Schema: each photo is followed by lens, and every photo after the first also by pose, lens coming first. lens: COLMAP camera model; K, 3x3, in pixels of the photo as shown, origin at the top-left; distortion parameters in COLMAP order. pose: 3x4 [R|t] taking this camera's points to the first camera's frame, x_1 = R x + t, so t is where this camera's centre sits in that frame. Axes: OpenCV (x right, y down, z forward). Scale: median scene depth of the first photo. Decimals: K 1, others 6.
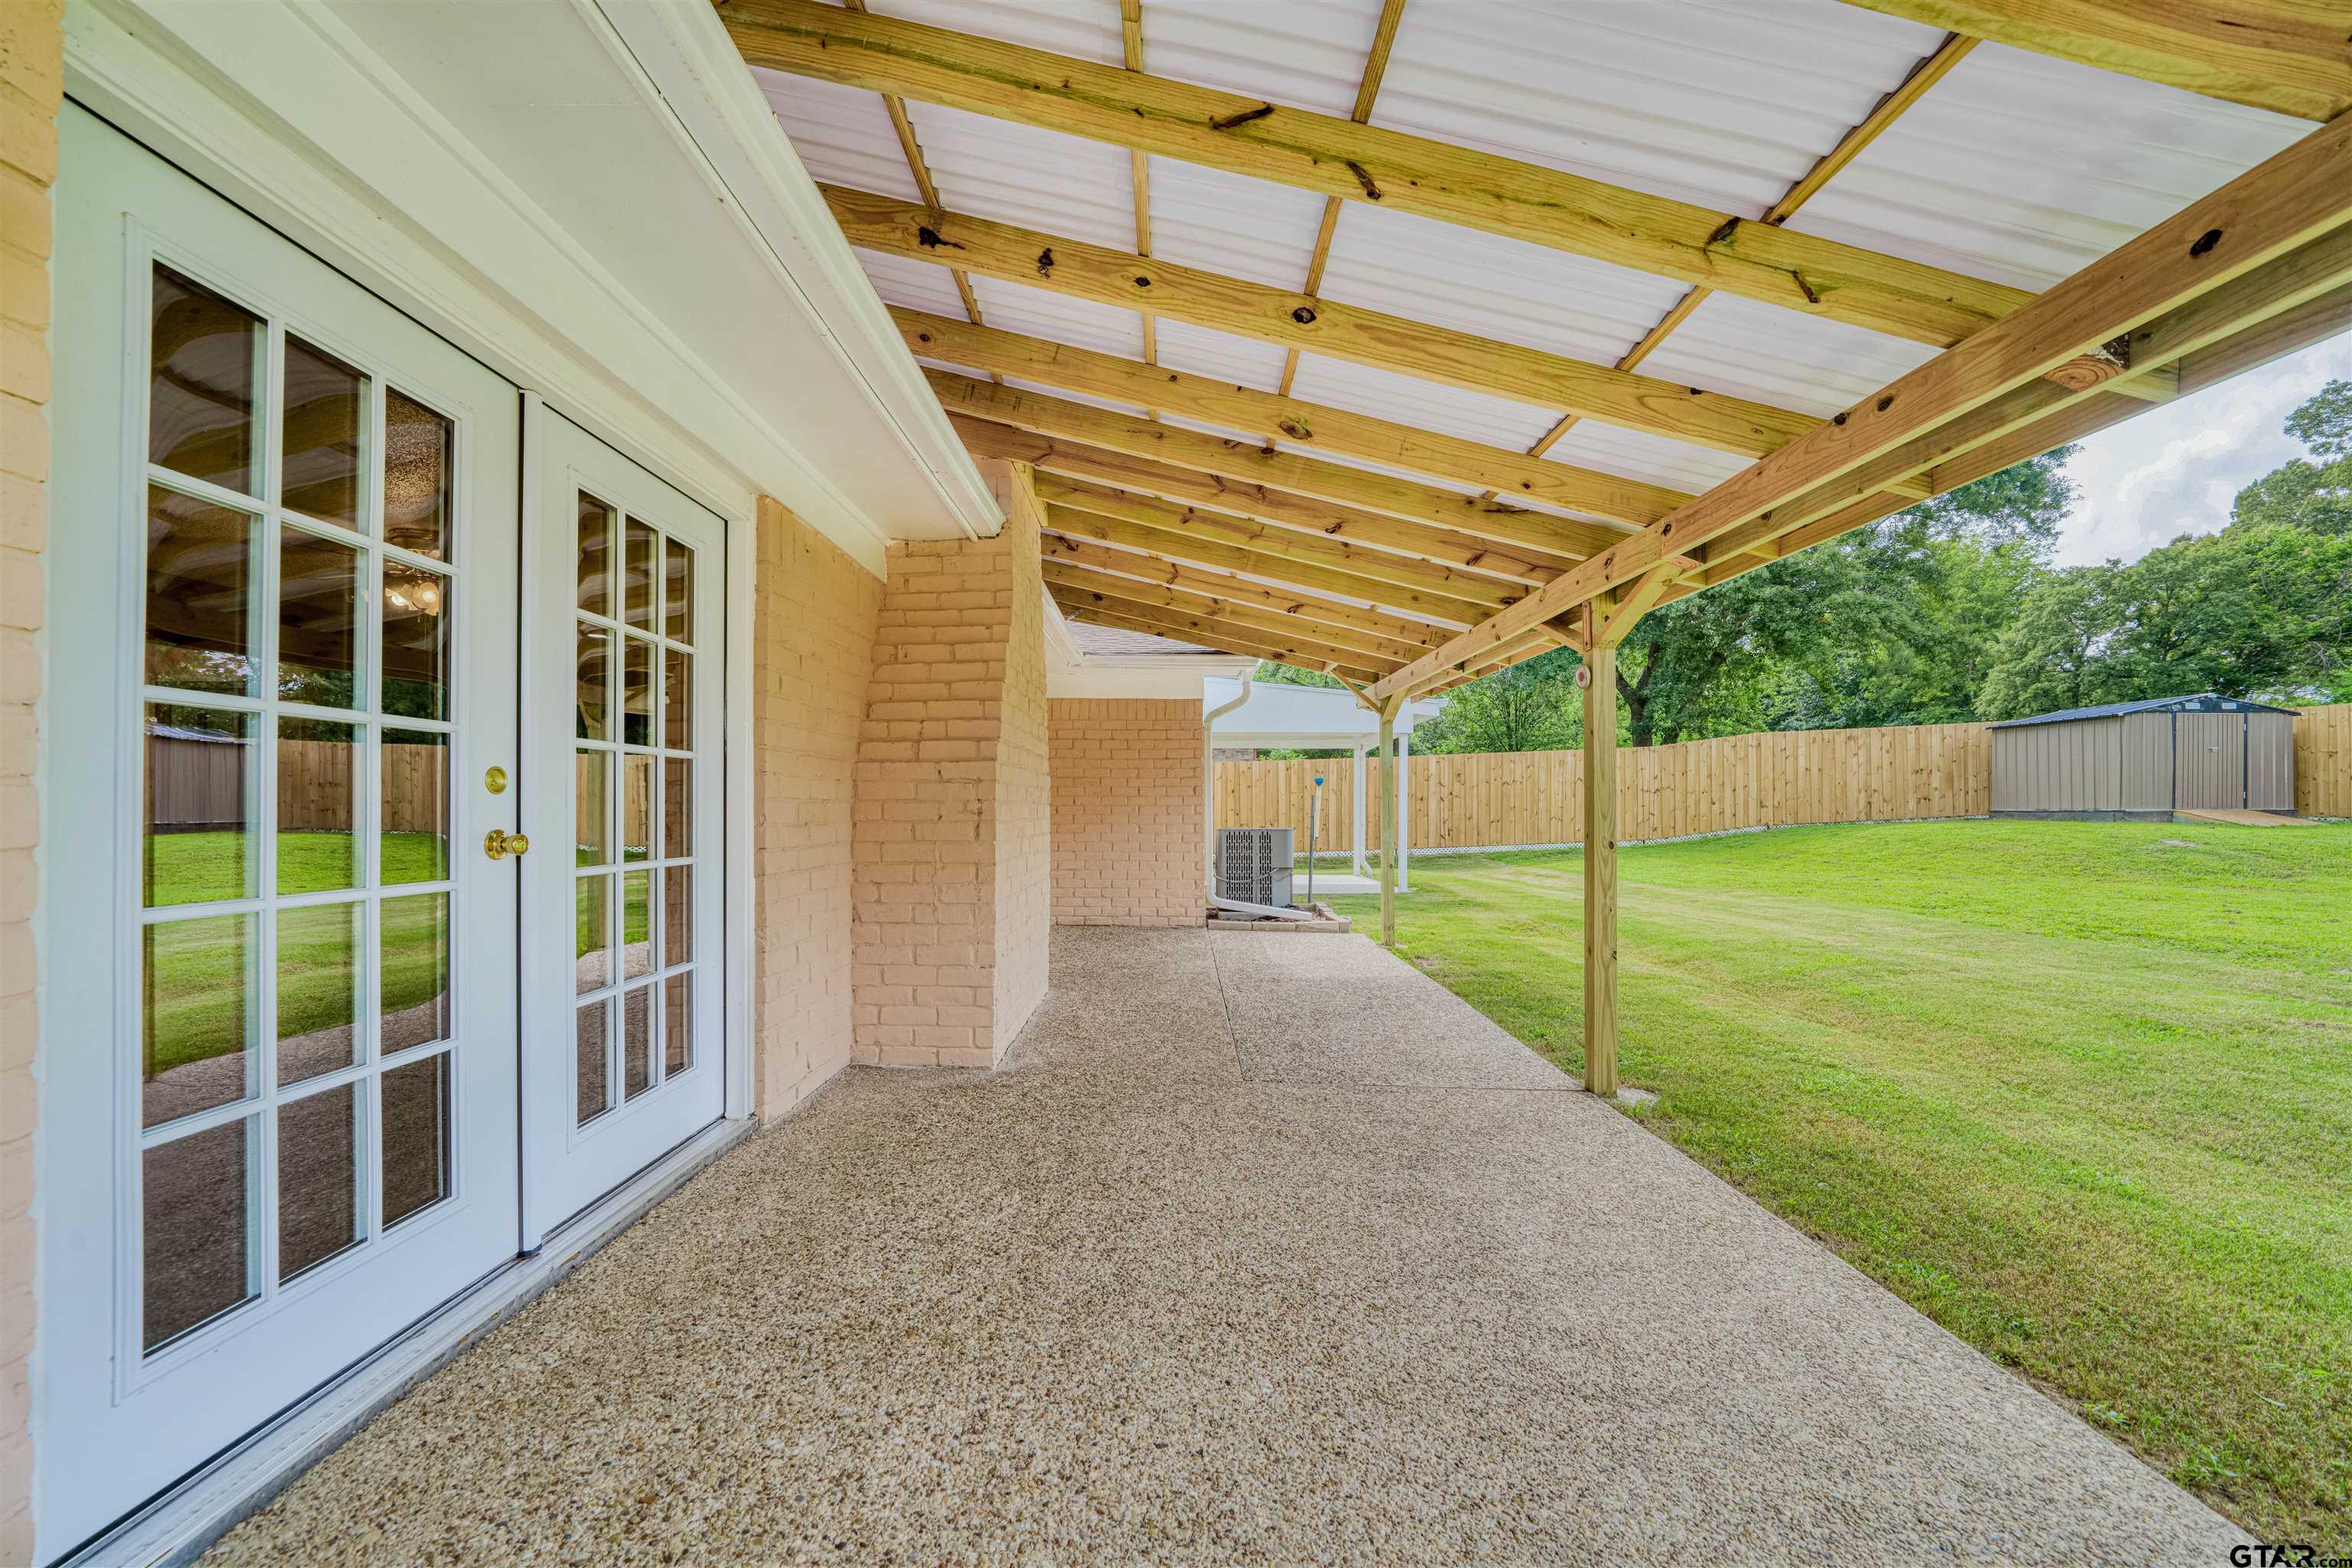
lens RADIAL K [[915.3, 0, 1169.9], [0, 915.3, 800.1], [0, 0, 1]] dist [-0.012256, 0.001737]
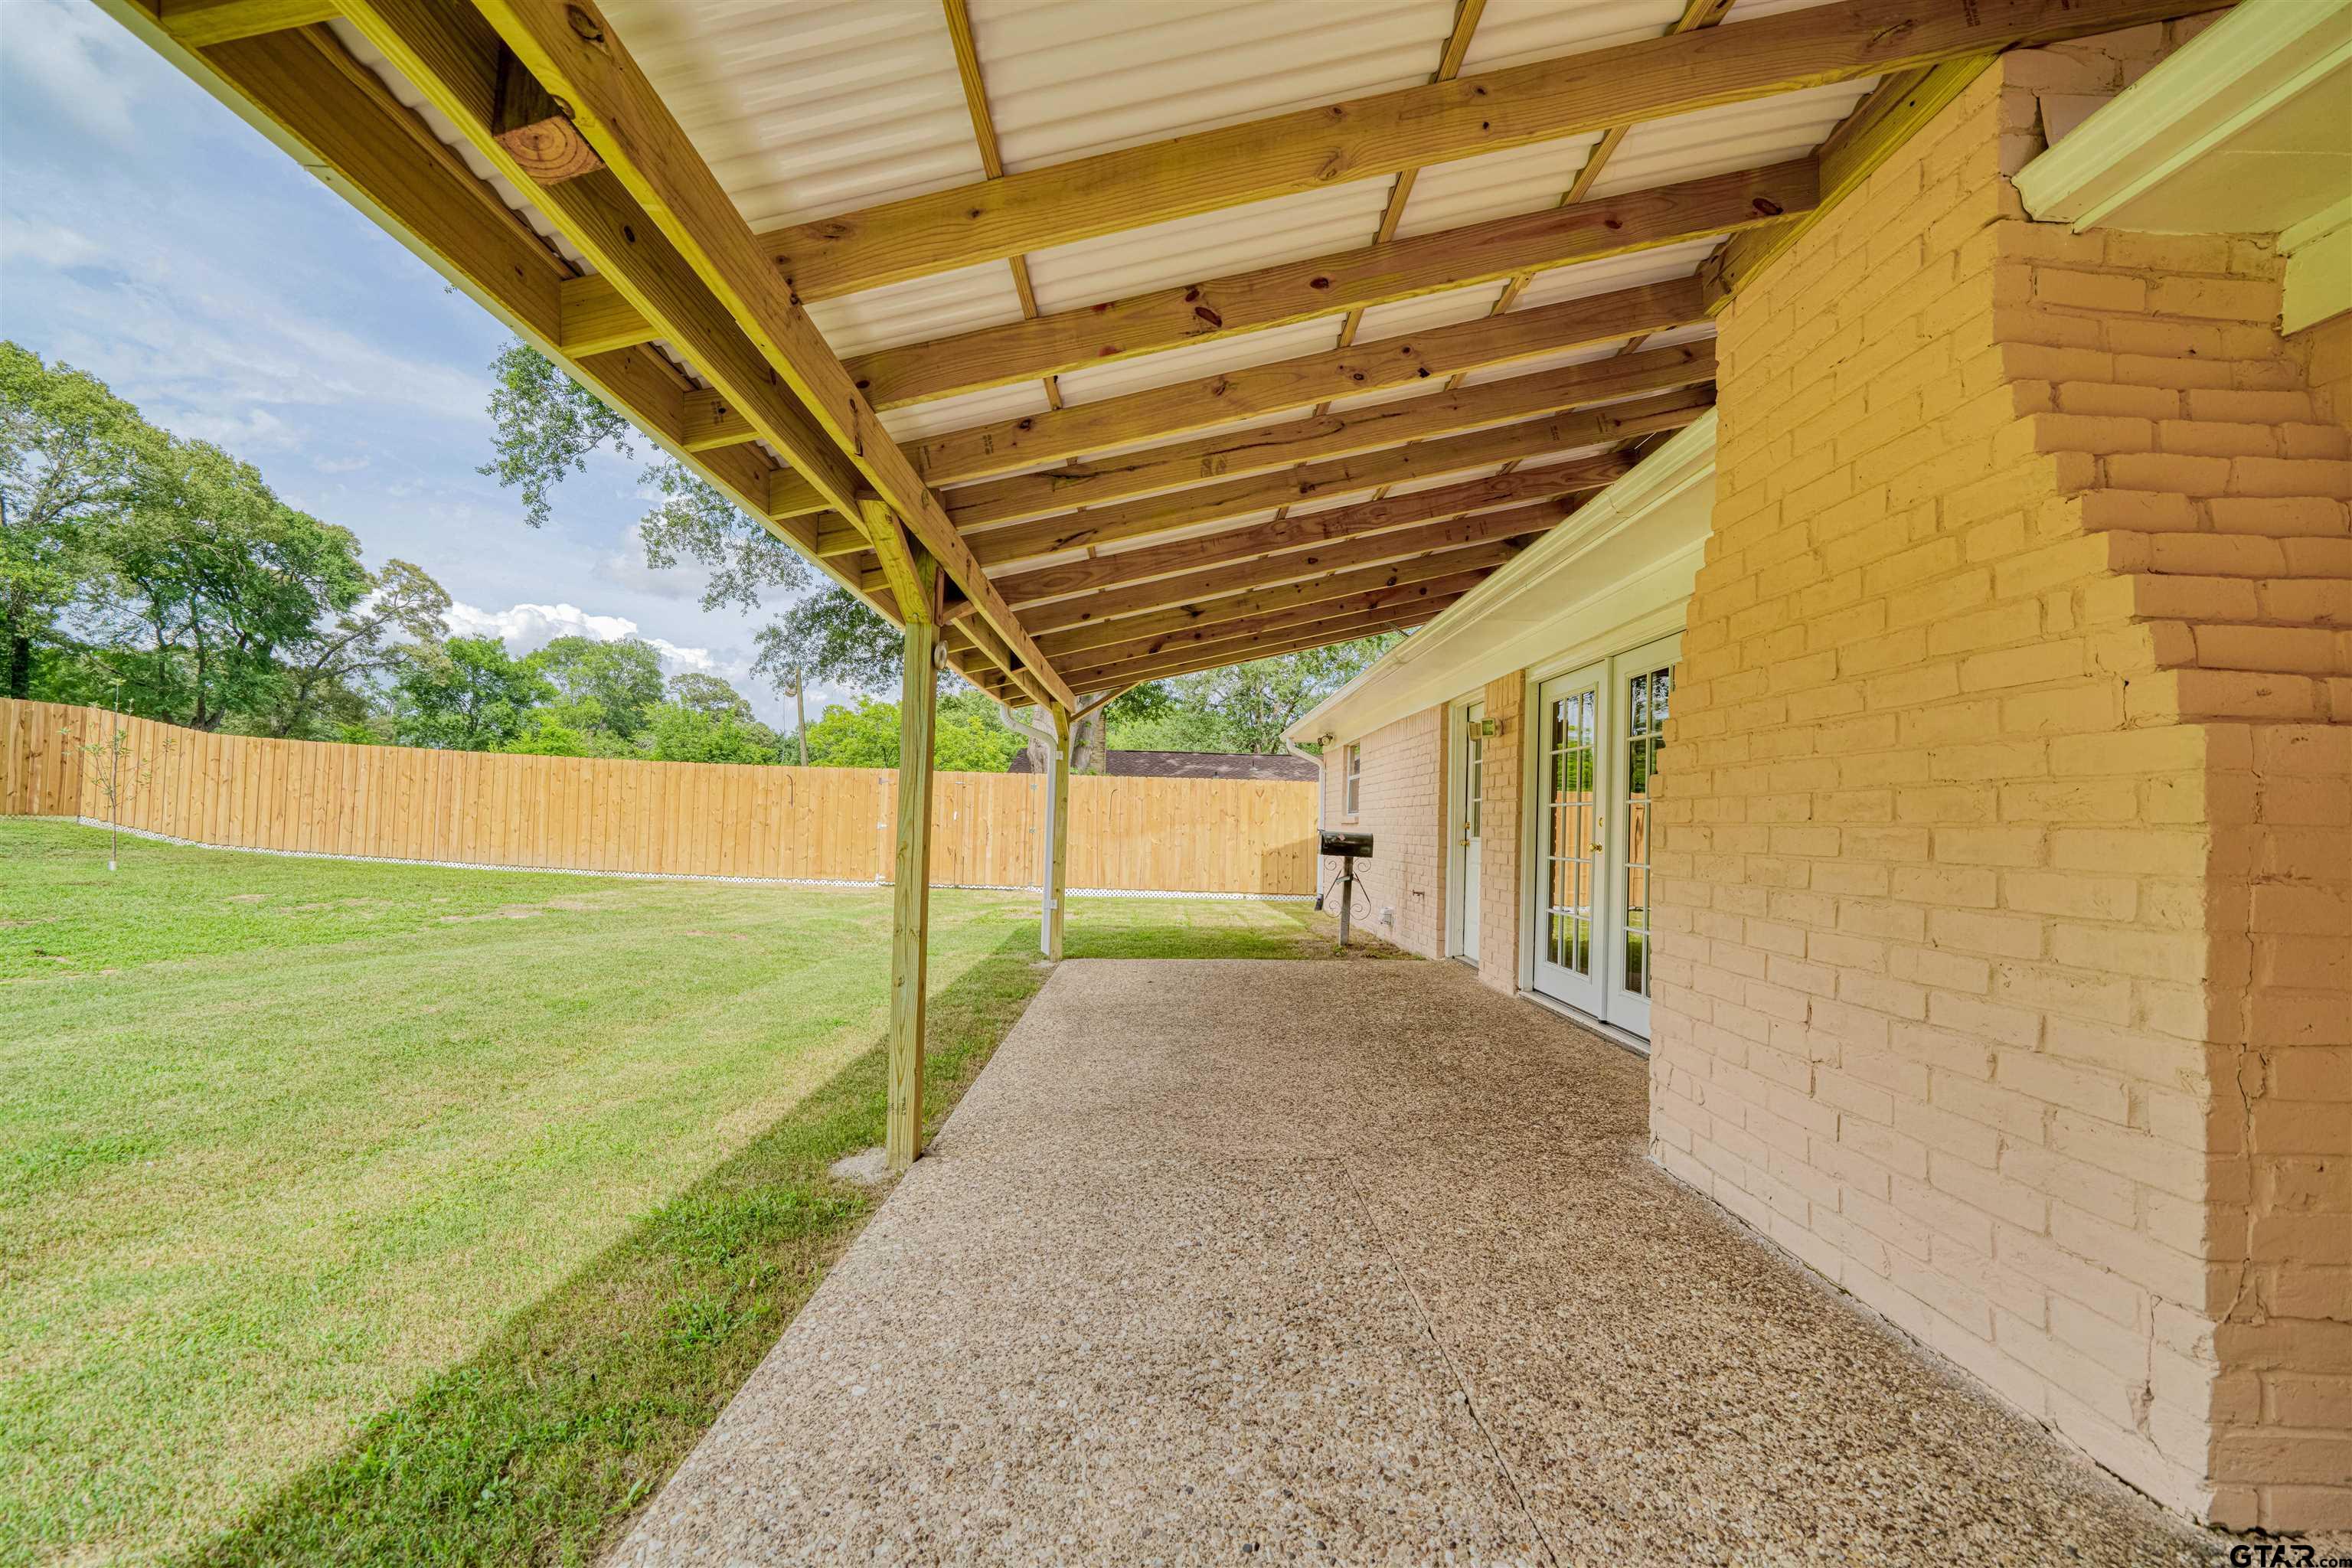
lens RADIAL K [[915.3, 0, 1169.9], [0, 915.3, 800.1], [0, 0, 1]] dist [-0.012256, 0.001737]
pose [[-0.999435, -0.031422, -0.011944, 0.267030], [-0.030970, 0.998860, -0.036319, 0.023278], [0.013071, -0.035928, -0.999269, 1.933158]]
